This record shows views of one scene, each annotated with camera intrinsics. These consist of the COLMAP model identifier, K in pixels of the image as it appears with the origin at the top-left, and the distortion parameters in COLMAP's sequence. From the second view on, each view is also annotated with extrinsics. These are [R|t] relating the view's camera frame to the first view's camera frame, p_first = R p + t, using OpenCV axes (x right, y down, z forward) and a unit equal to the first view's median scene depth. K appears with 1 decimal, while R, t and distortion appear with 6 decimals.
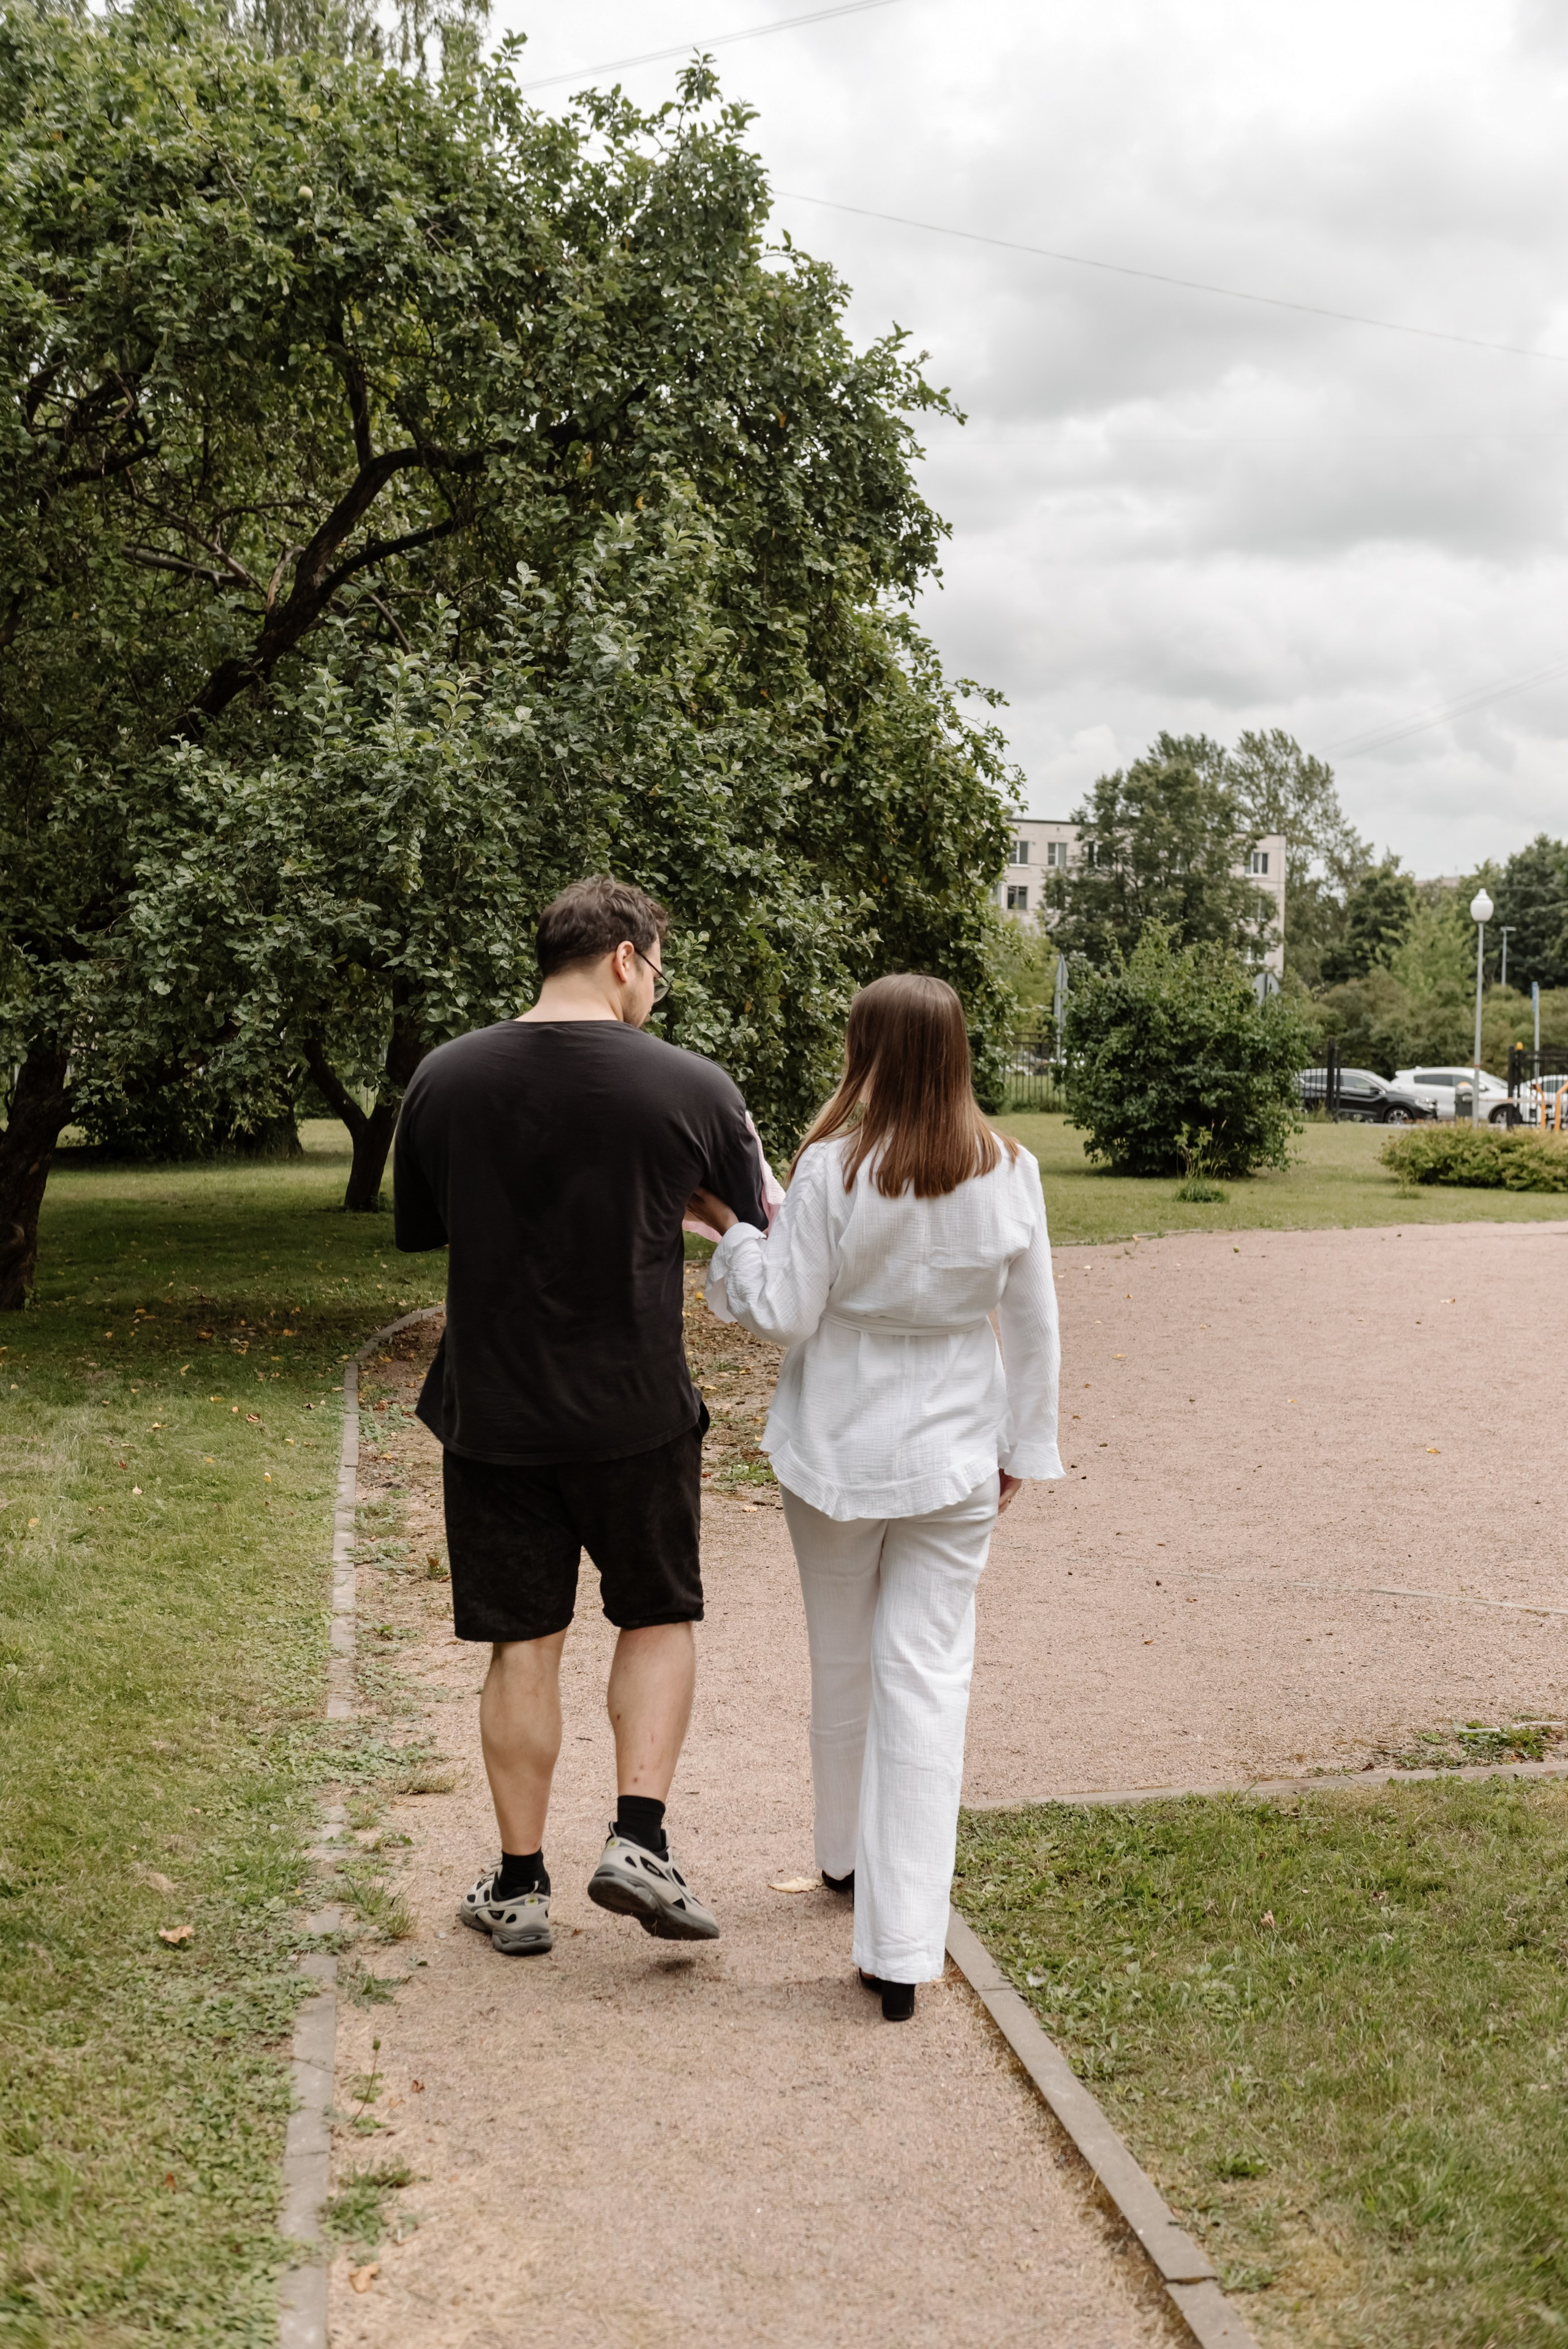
lens RADIAL K [[2550.0, 0, 784.0], [0, 2550.0, 1174.5], [0, 0, 1]] dist [-0.516087, -0.004174]
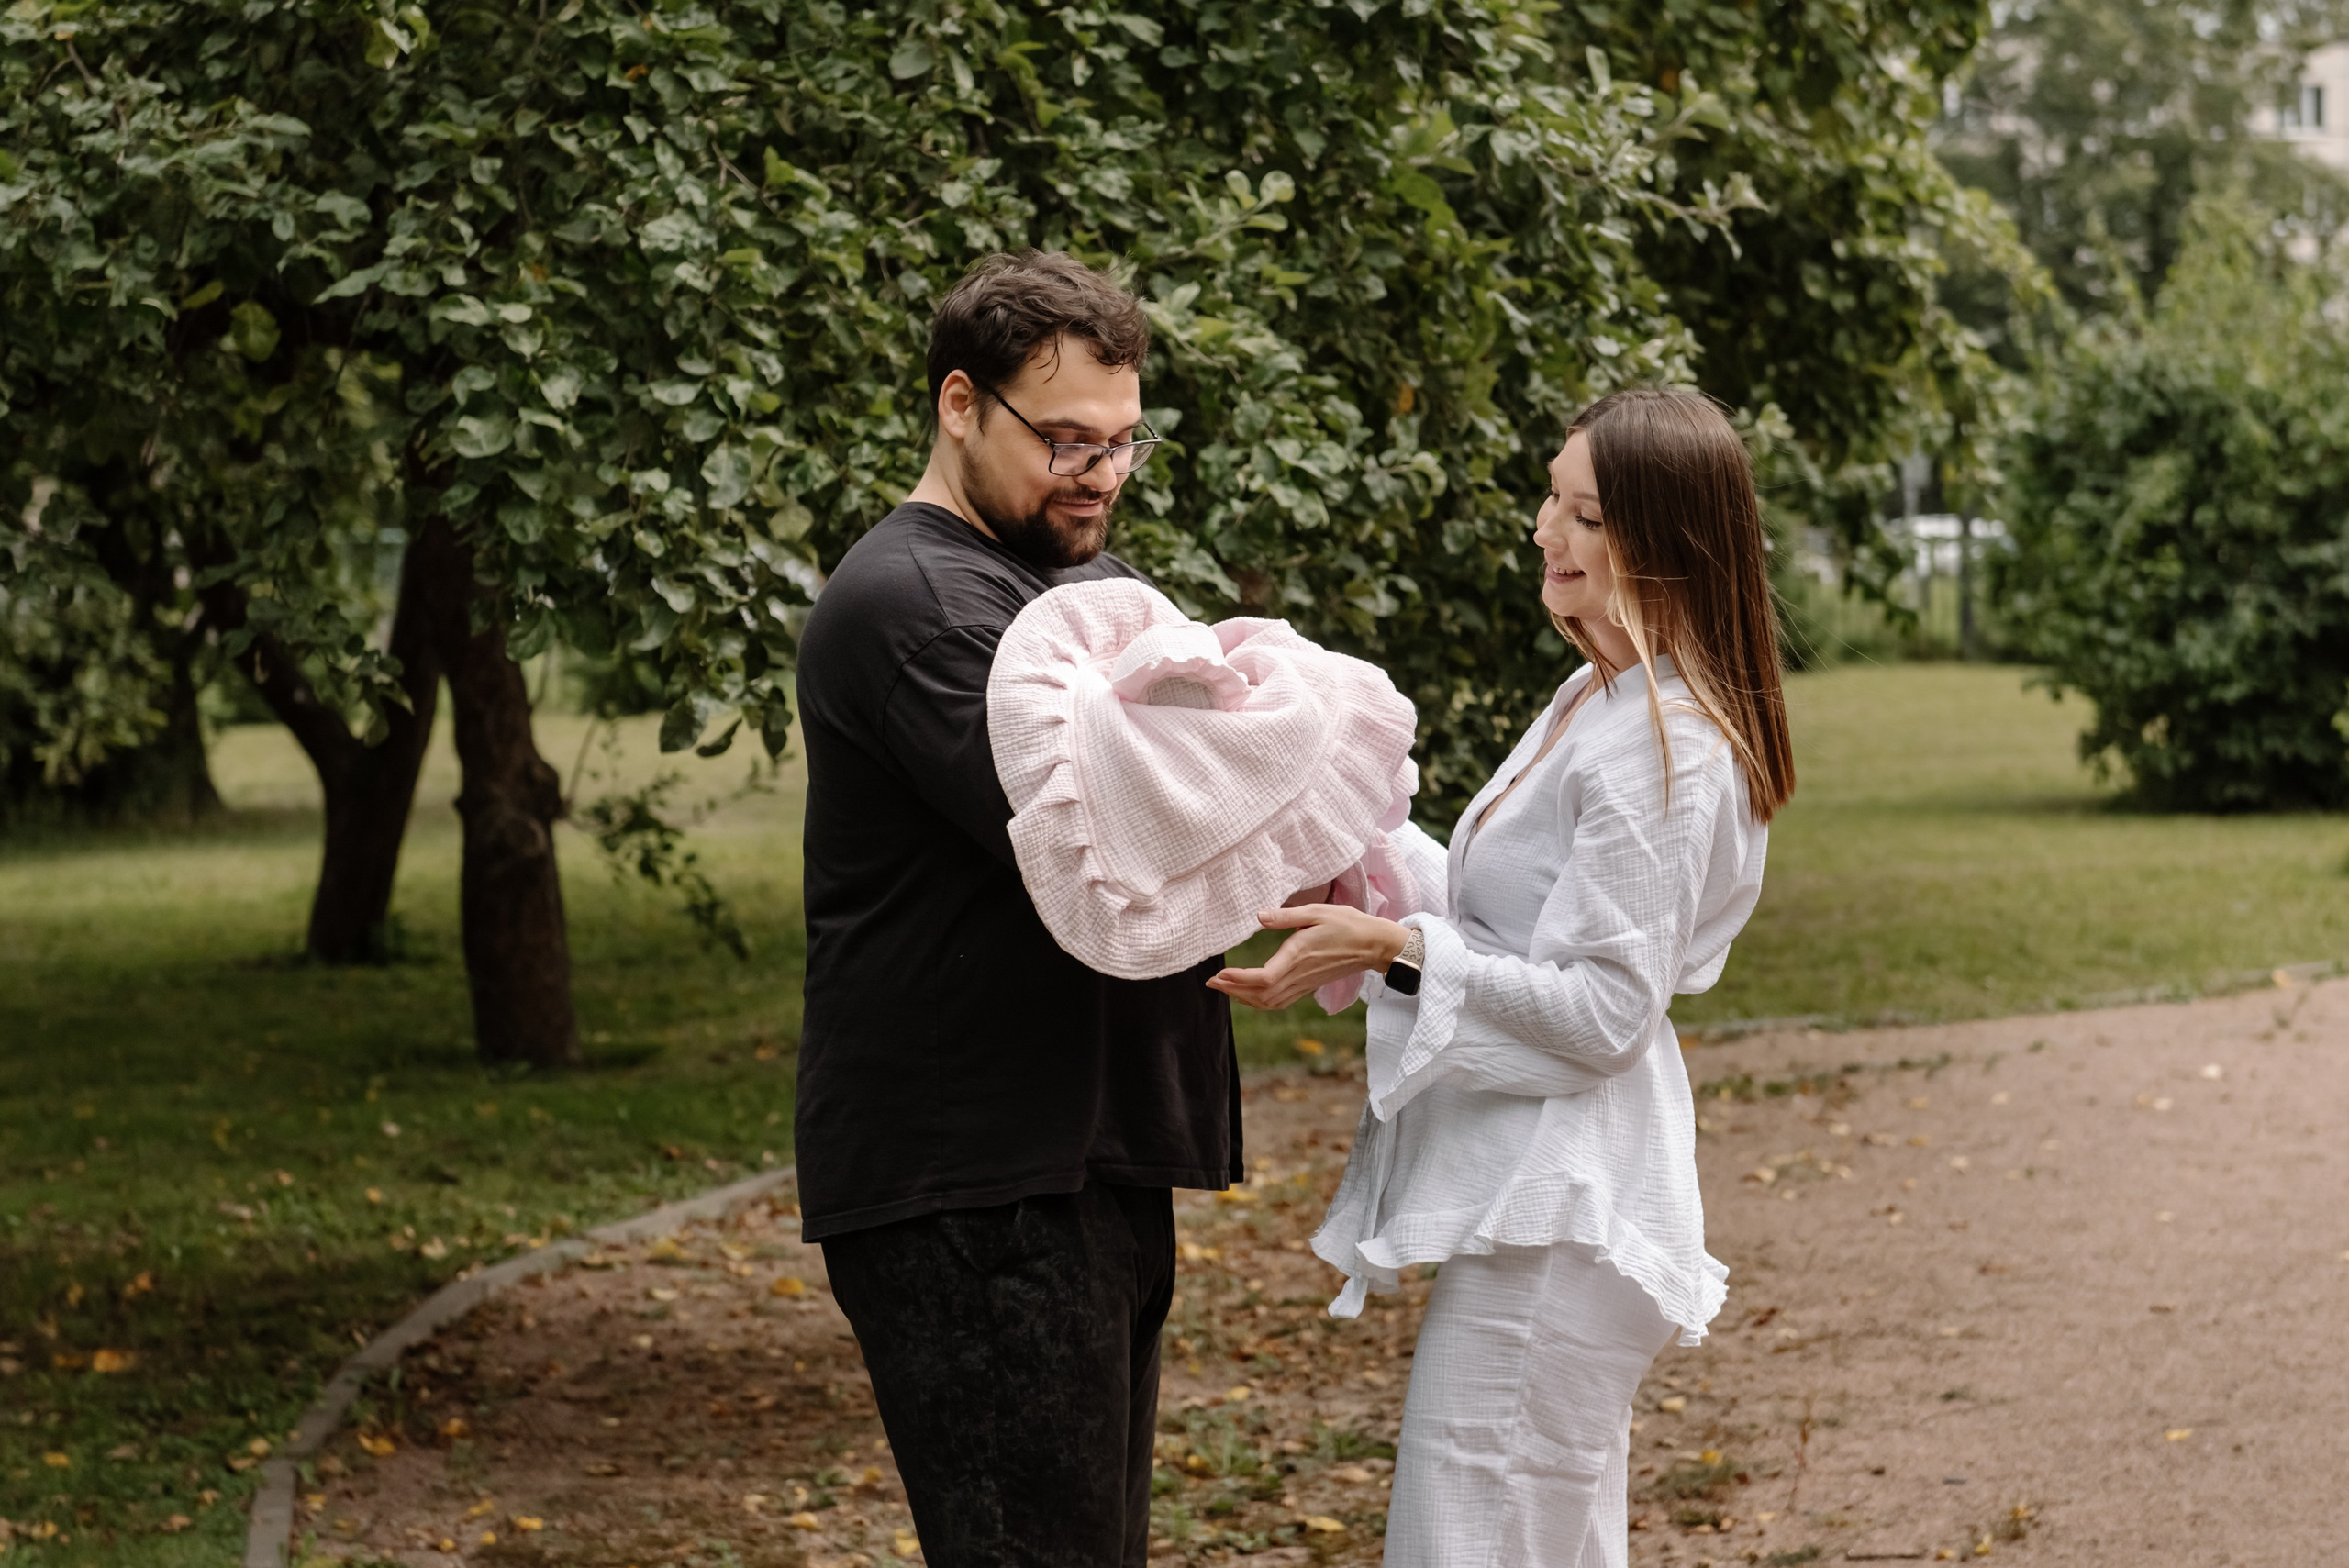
lens RADIAL K [[4868.5, 0, 1174.5], [0, 4868.5, 784.0], [0, 0, 1]] dist [0.005196, -4.445460]
pose [[0.999508, -0.029348, -0.011036, -0.038996], [0.029340, 0.999569, -0.000913, -0.014219], [0.011058, 0.000589, 0.999939, 0.337291]]
